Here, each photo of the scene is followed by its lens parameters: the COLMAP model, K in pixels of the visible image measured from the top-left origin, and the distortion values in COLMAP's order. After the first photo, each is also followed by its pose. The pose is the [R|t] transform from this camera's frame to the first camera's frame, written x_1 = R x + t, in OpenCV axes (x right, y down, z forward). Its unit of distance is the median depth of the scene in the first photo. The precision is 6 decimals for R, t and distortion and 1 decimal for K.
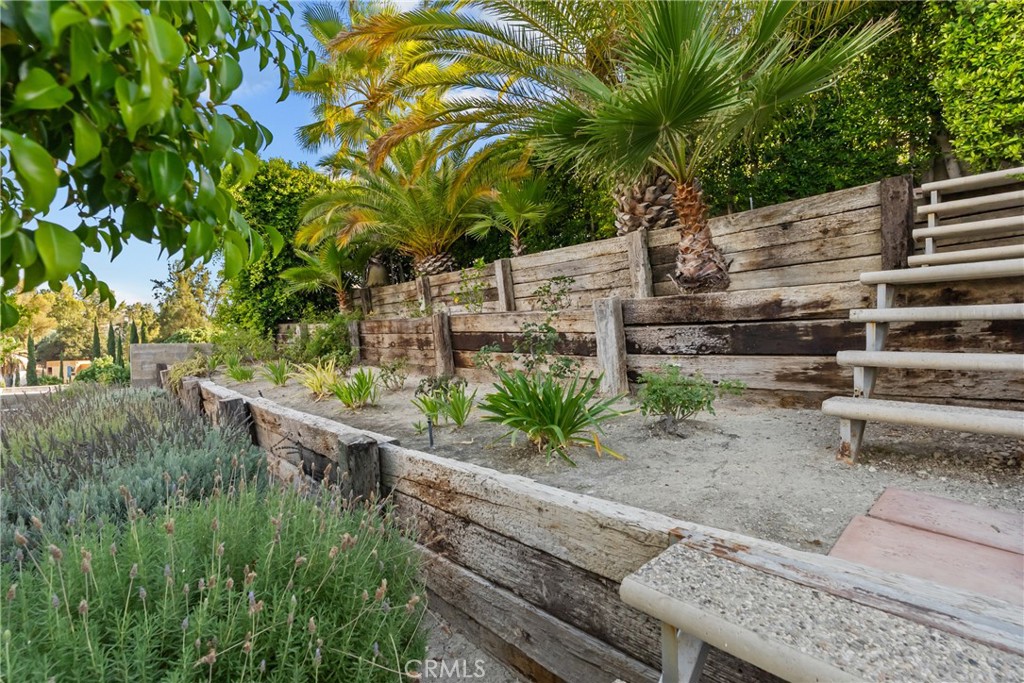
lens RADIAL K [[462.4, 0, 512.0], [0, 462.4, 341.5], [0, 0, 1]] dist [-0.006988, 0.000630]
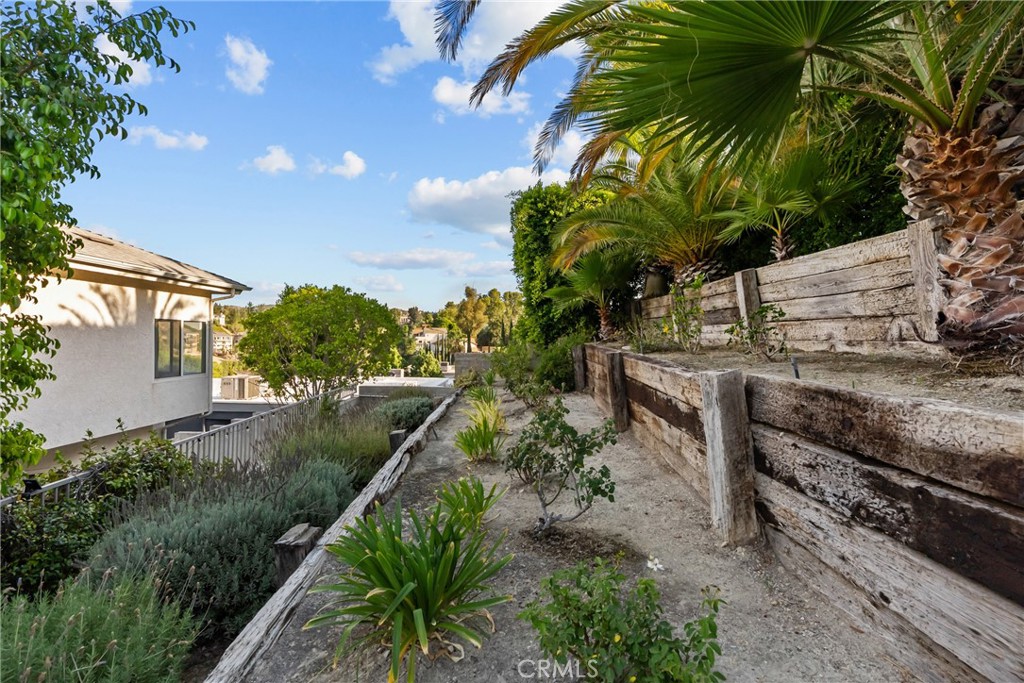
lens RADIAL K [[462.4, 0, 512.0], [0, 462.4, 341.5], [0, 0, 1]] dist [-0.006988, 0.000630]
pose [[0.742666, 0.026791, -0.669126, 0.245392], [-0.018439, 0.999639, 0.019559, -0.084661], [0.669408, -0.002188, 0.742891, 0.229739]]
